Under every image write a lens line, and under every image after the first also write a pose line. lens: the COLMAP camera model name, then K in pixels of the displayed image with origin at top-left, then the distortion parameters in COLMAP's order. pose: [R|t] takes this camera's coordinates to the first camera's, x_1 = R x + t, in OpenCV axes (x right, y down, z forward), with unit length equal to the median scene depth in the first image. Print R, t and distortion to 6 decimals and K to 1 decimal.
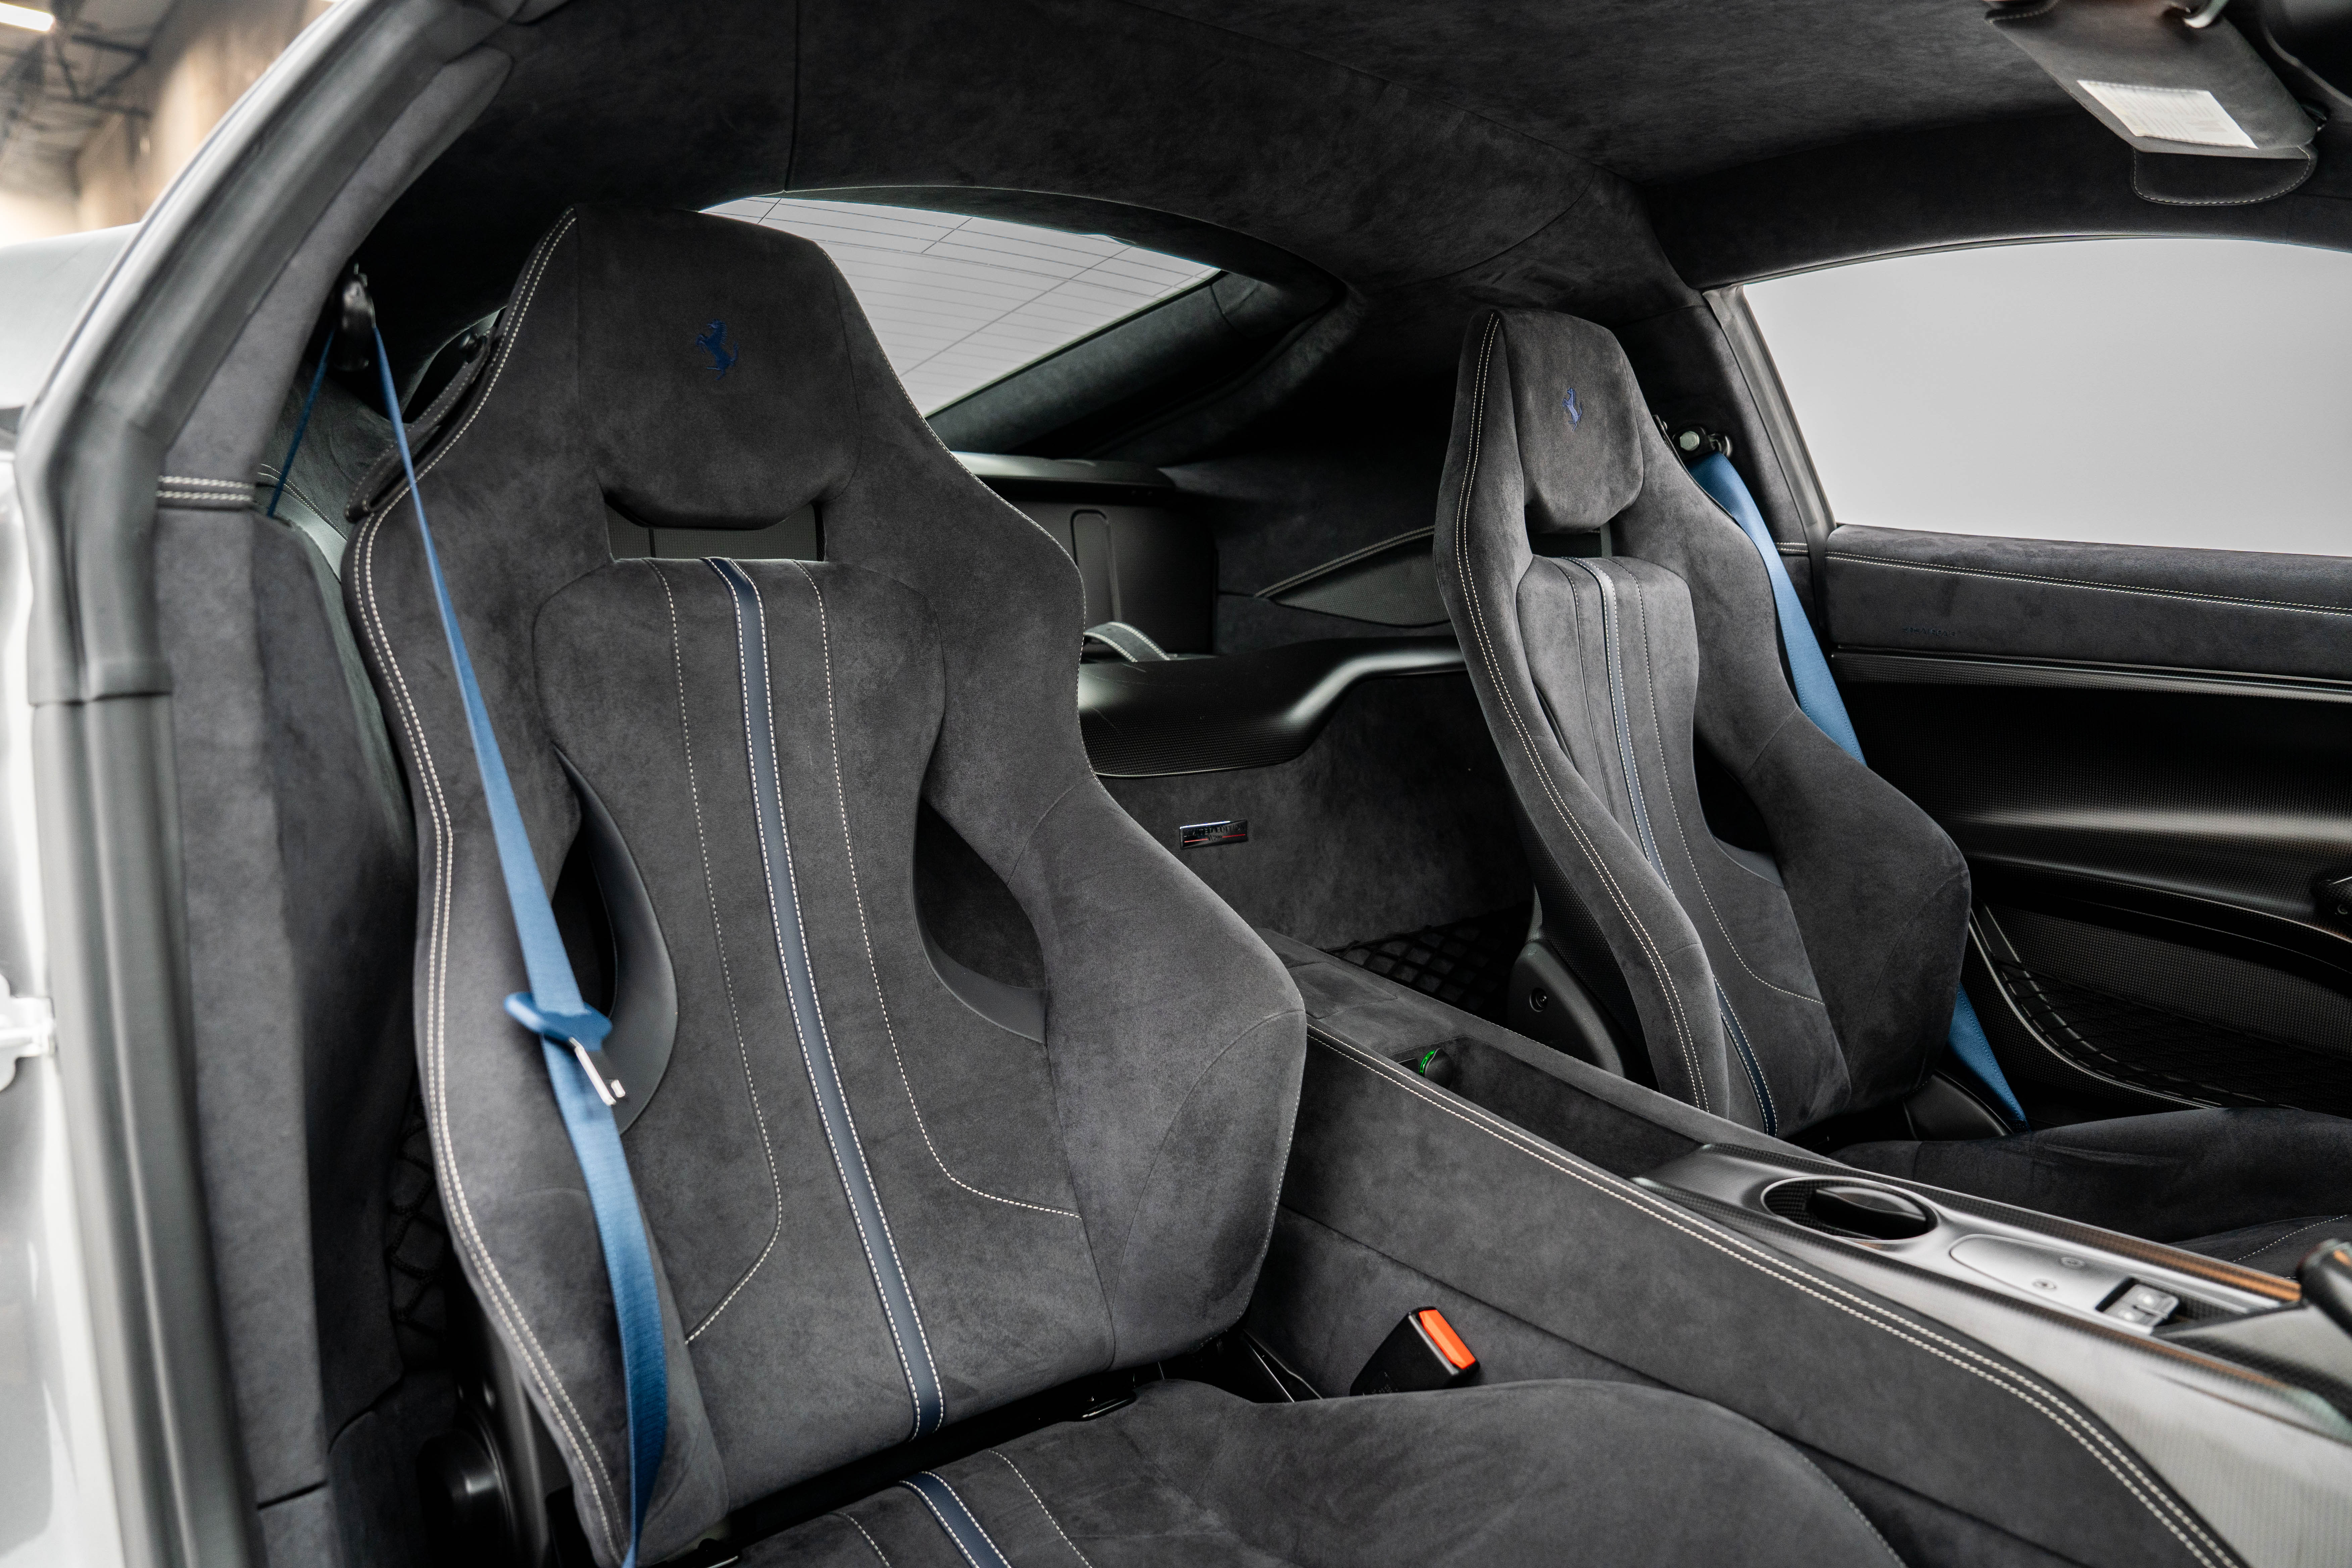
lens RADIAL K [[1614.7, 0, 1176.0], [0, 1614.7, 784.0], [0, 0, 1]] dist [-0.118933, 0.091708]
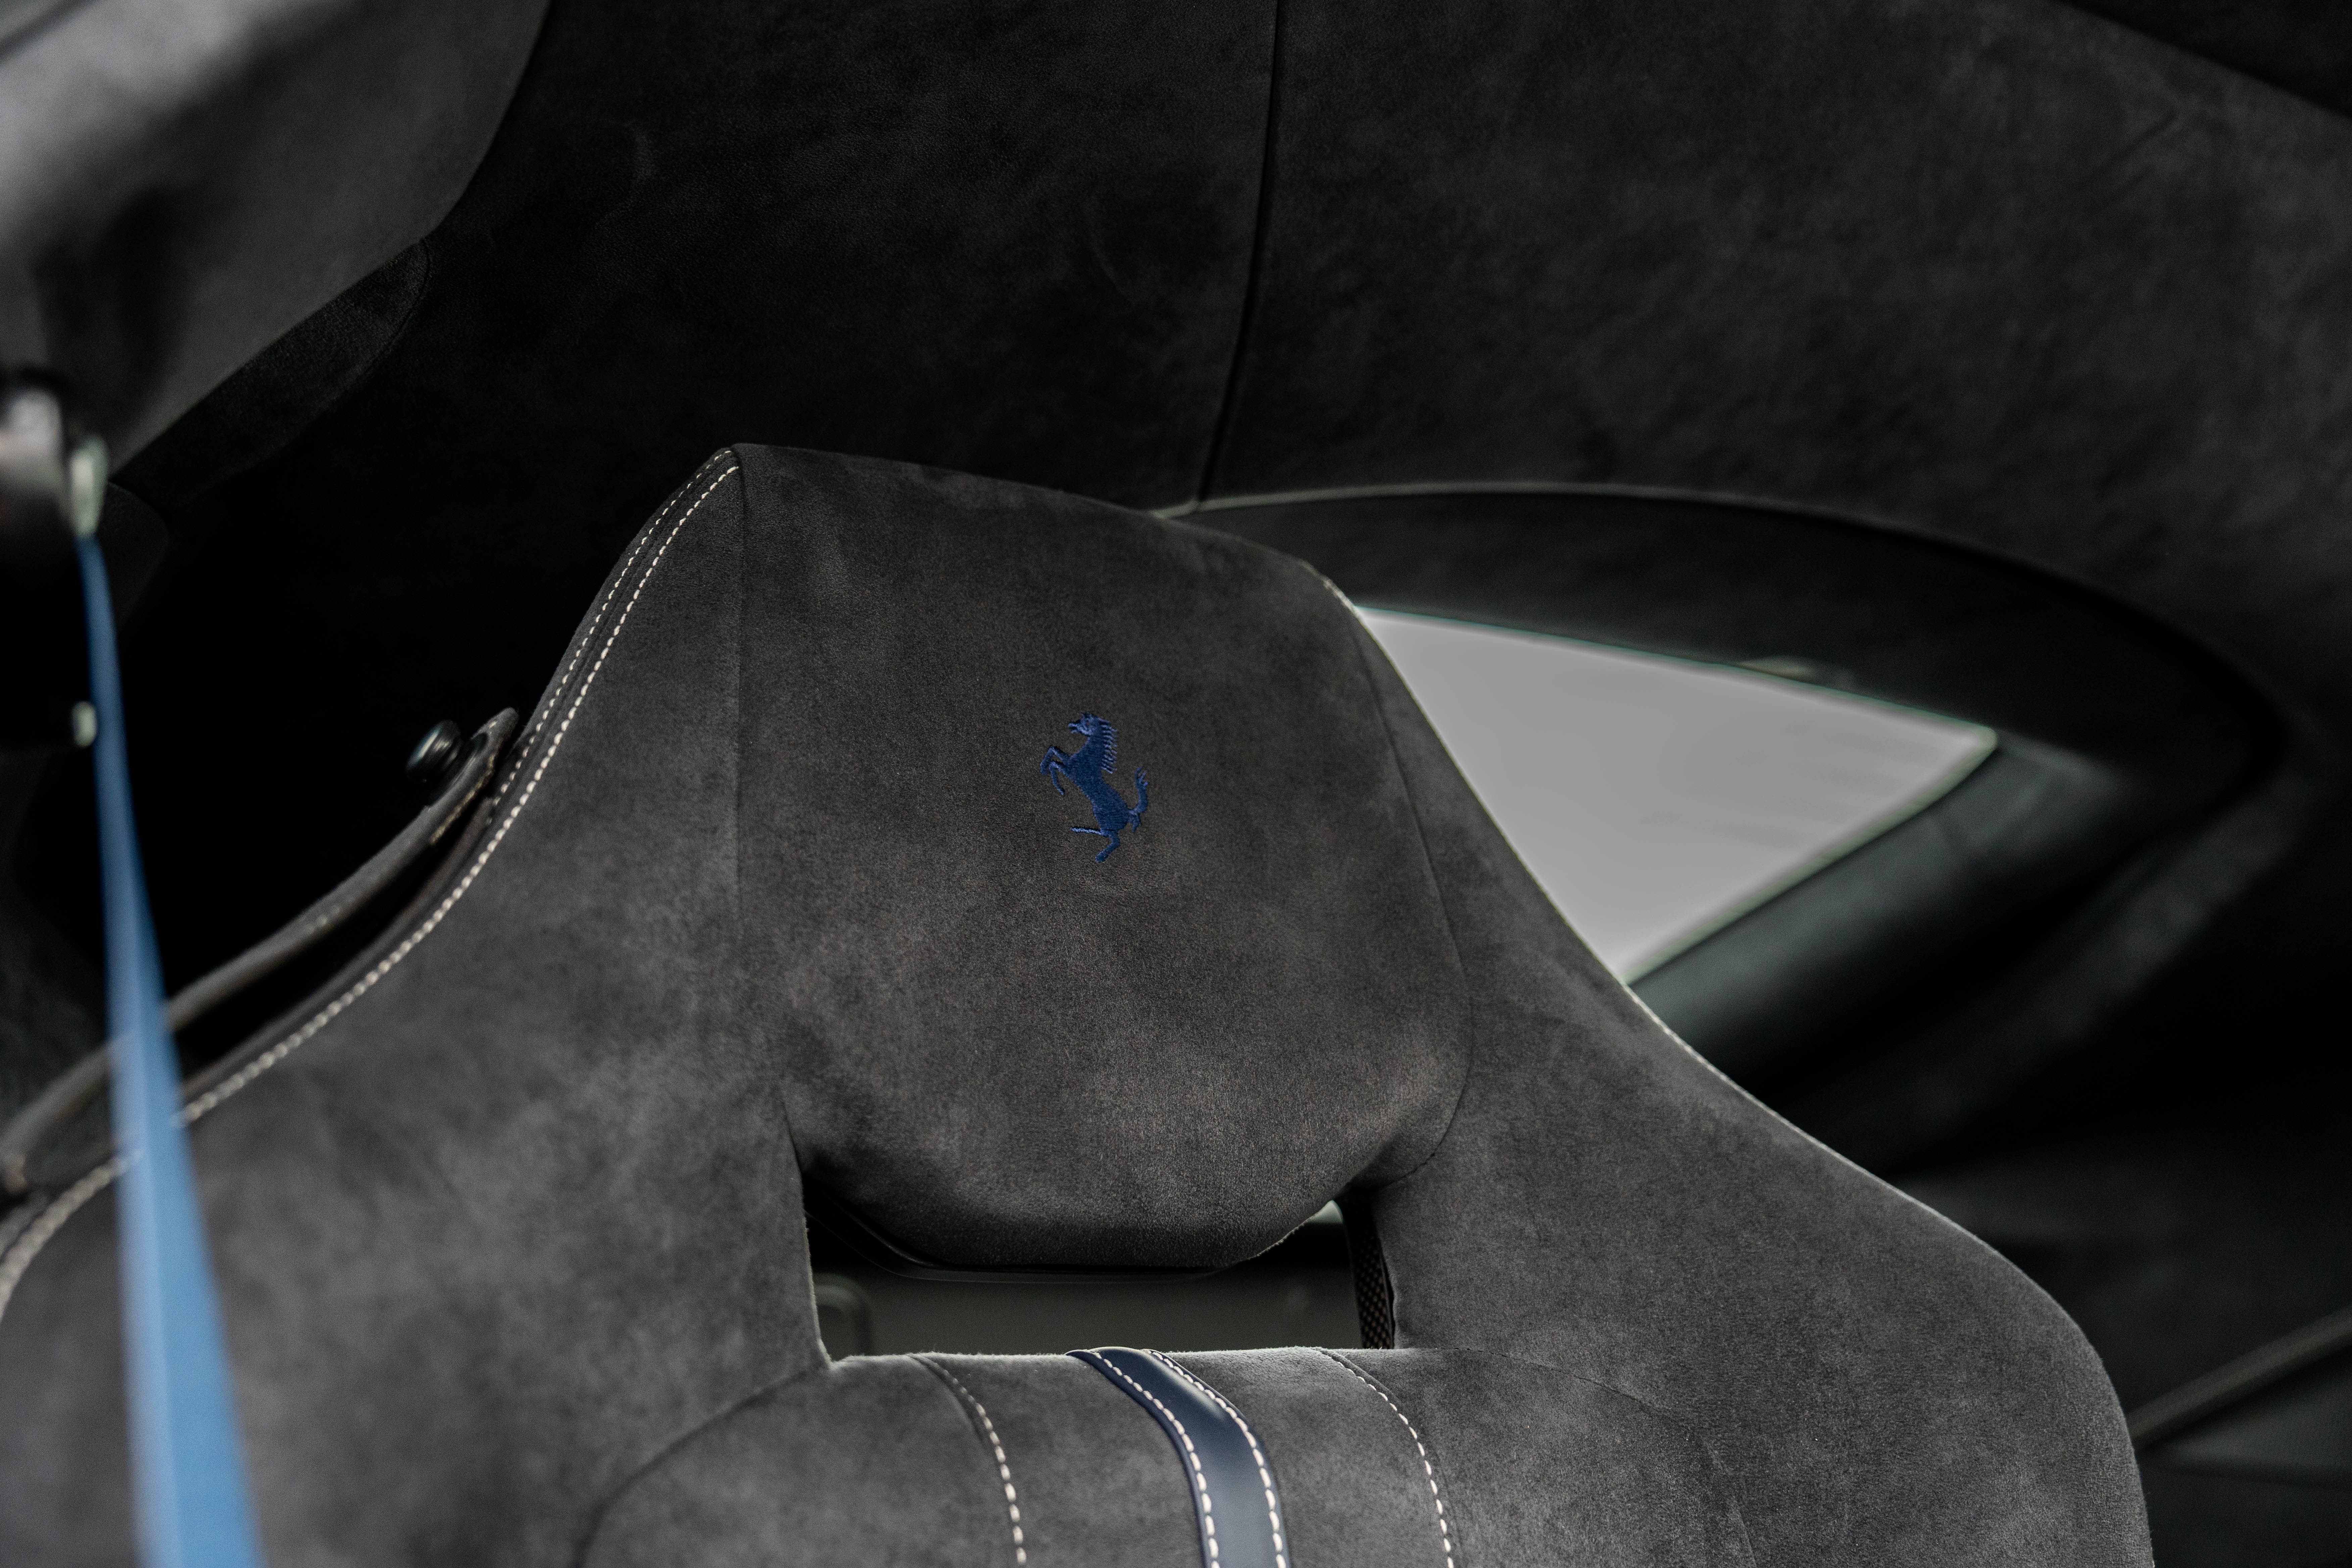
lens RADIAL K [[2246.9, 0, 1184.3], [0, 2246.9, 789.0], [0, 0, 1]] dist [-0.053580, 0.152960]
pose [[0.985871, -0.111977, -0.124575, -0.205794], [0.049063, 0.904133, -0.424425, -0.046480], [0.160158, 0.412316, 0.896853, 0.536009]]
